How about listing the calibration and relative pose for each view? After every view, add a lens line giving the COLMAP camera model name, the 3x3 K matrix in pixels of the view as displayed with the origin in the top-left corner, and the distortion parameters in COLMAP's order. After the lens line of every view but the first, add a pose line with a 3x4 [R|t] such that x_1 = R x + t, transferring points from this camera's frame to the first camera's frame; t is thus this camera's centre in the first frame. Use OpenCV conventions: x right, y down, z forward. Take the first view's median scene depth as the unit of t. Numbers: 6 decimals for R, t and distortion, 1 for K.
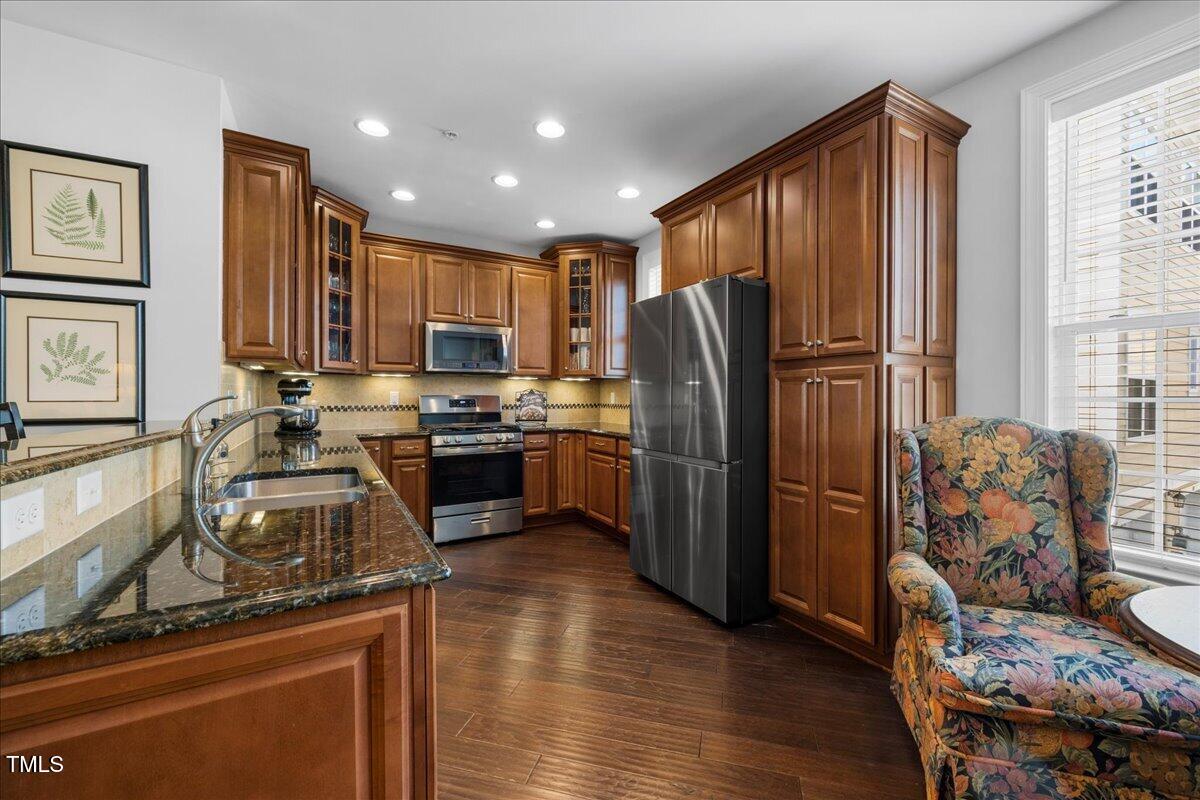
lens RADIAL K [[471.6, 0, 606.9], [0, 471.6, 396.5], [0, 0, 1]] dist [-0.004127, 0.000191]
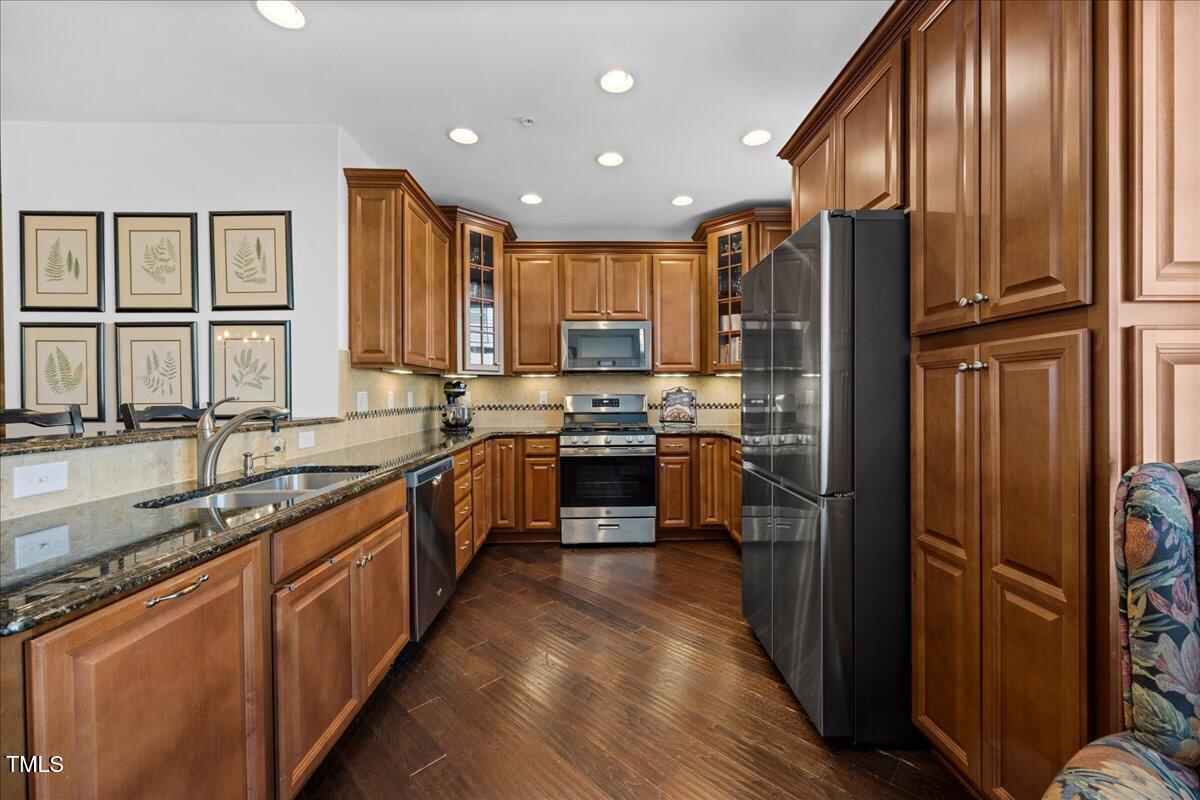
lens RADIAL K [[471.6, 0, 609.1], [0, 471.6, 396.2], [0, 0, 1]] dist [-0.004127, 0.000191]
pose [[0.875850, -0.004277, -0.482564, 0.199890], [0.005755, 0.999982, 0.001584, -0.000628], [0.482549, -0.004164, 0.875859, 0.178741]]
